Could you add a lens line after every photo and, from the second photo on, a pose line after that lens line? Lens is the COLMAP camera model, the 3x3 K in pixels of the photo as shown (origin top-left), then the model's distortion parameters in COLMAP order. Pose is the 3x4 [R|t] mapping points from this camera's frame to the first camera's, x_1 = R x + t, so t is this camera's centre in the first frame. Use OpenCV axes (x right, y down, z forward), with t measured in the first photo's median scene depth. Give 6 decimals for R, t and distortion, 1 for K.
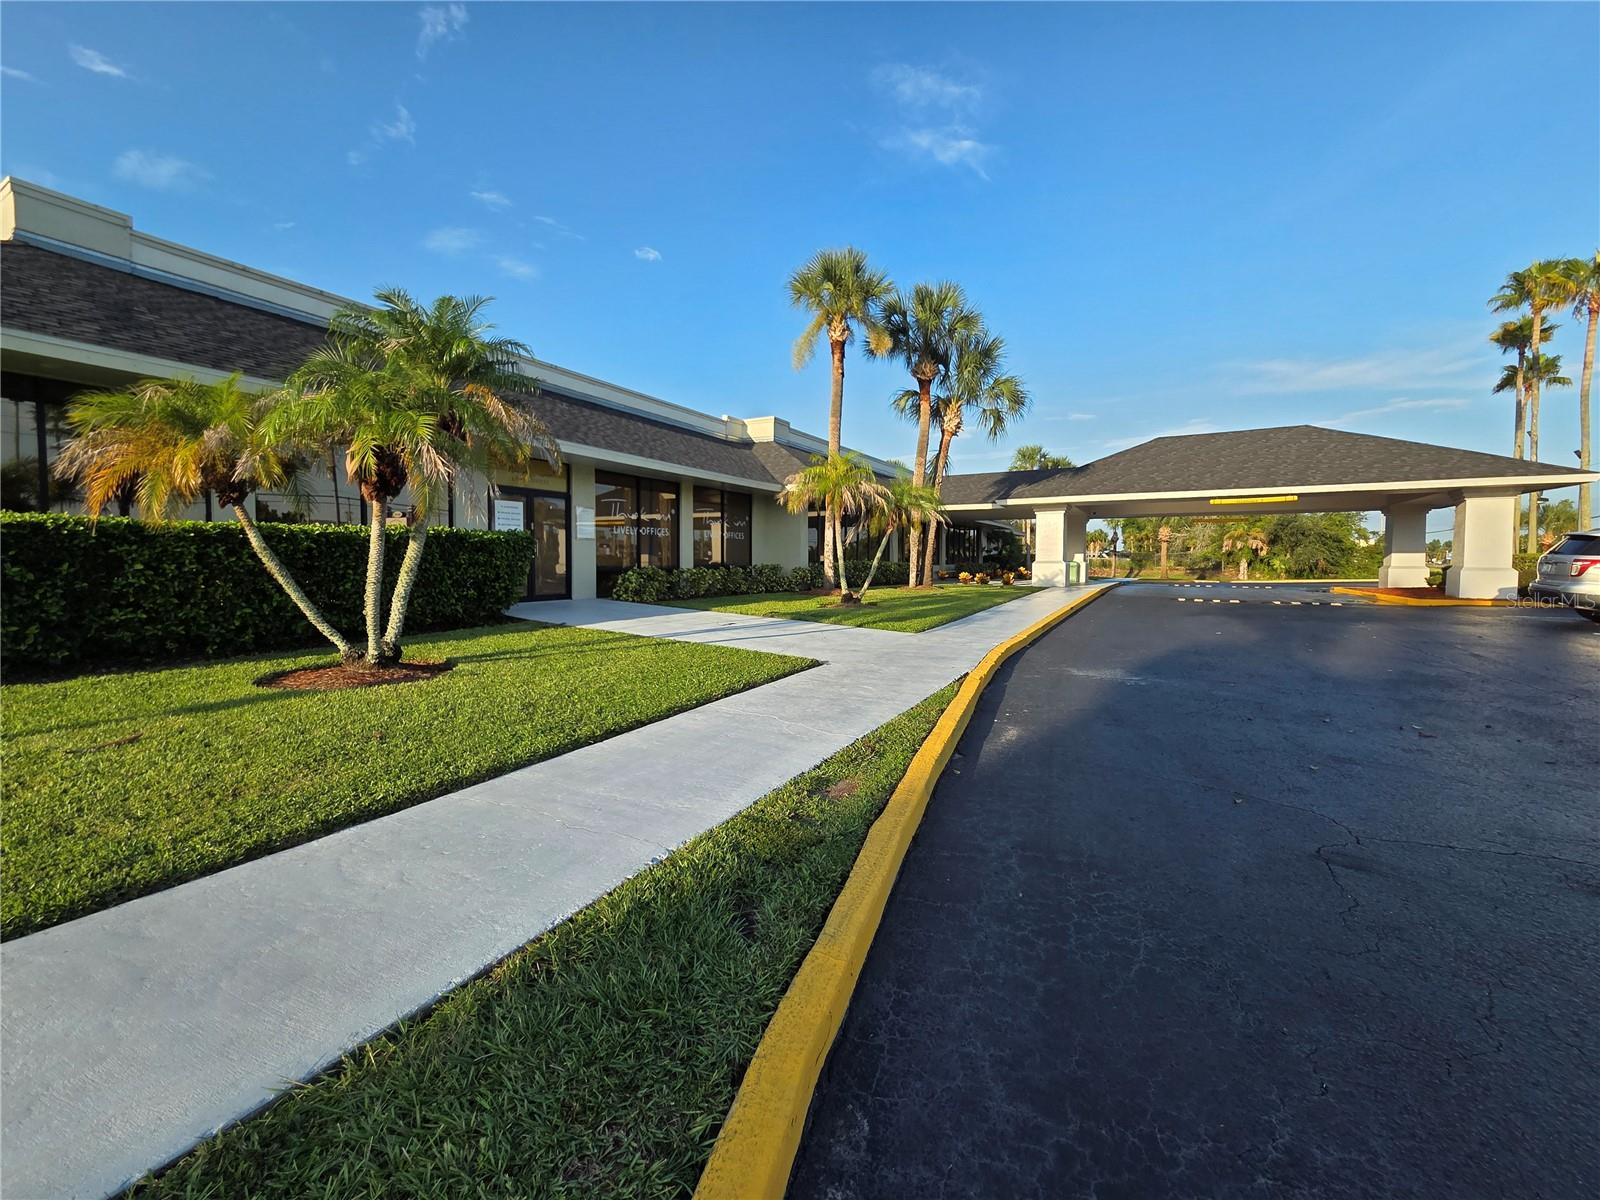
lens RADIAL K [[652.2, 0, 791.8], [0, 652.2, 589.4], [0, 0, 1]] dist [0.000908, 0.000052]
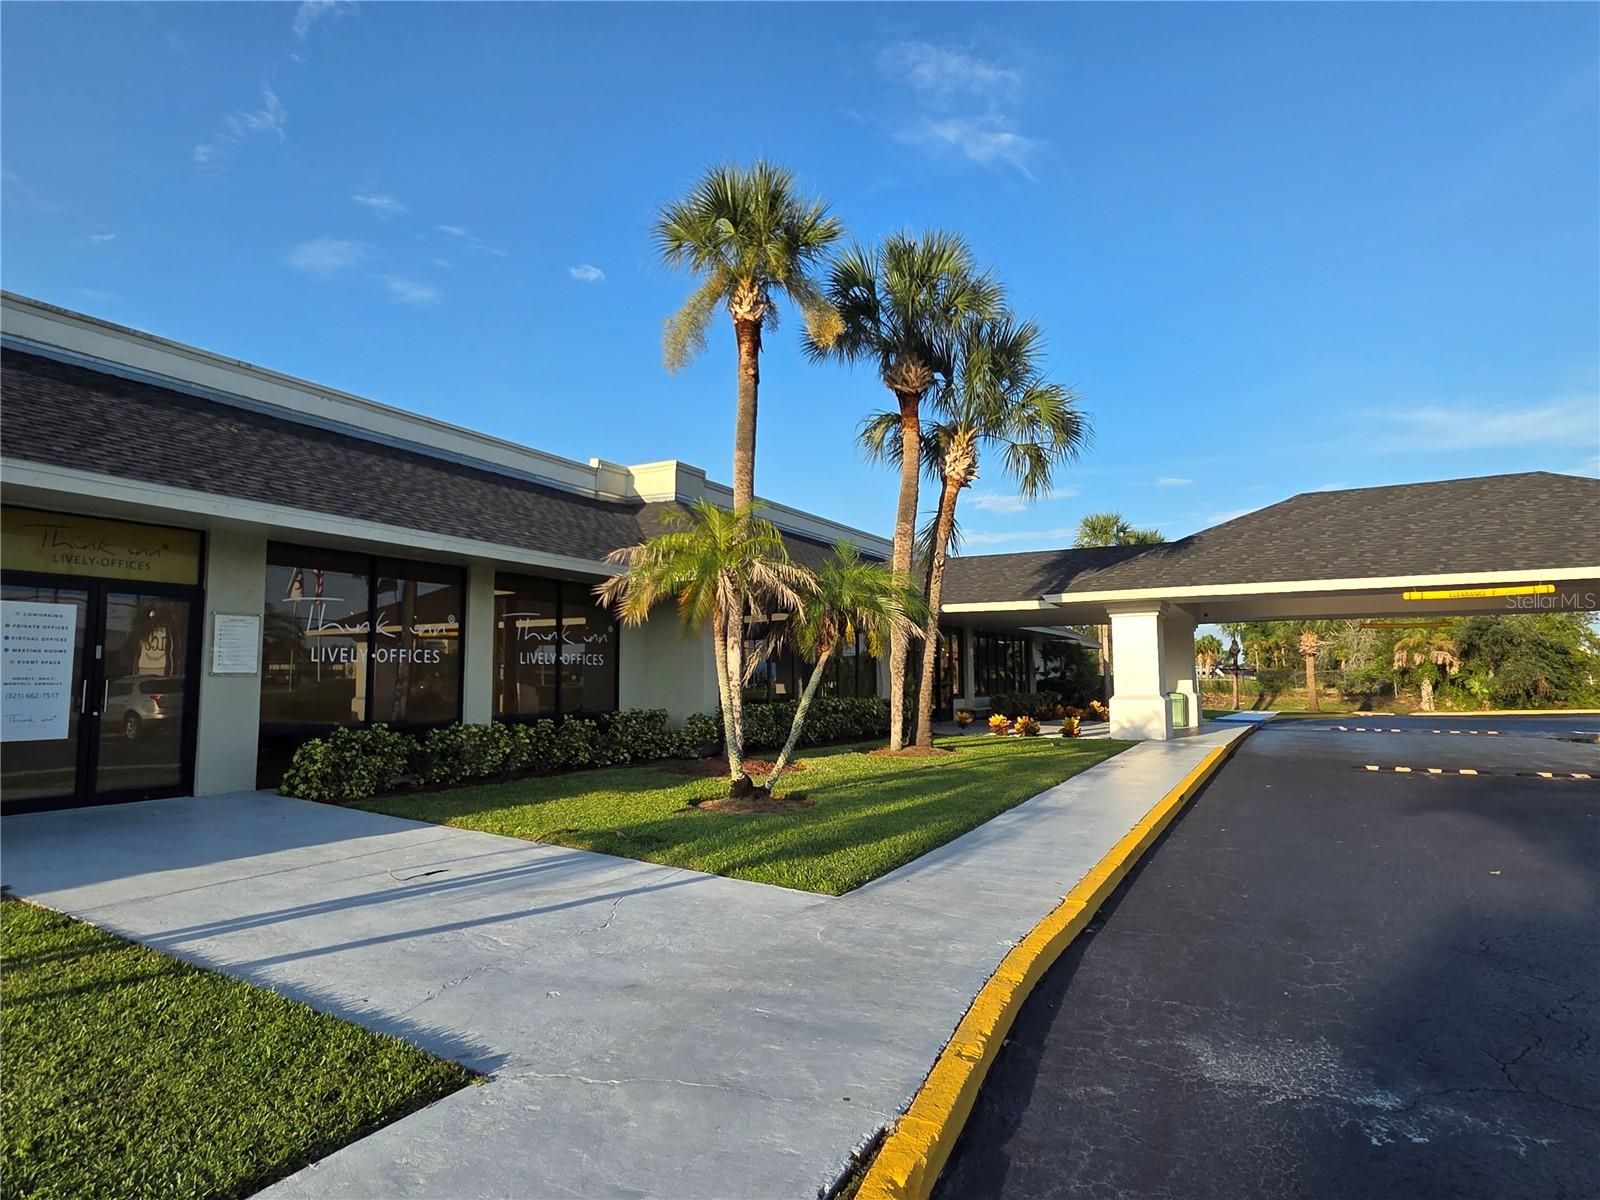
lens RADIAL K [[927.9, 0, 800.0], [0, 927.9, 600.0], [0, 0, 1]] dist [0.005720, 0.000959]
pose [[0.999673, -0.005617, 0.024952, 0.080928], [0.008856, 0.991252, -0.131686, -0.026001], [-0.023994, 0.131864, 0.990977, 0.189876]]
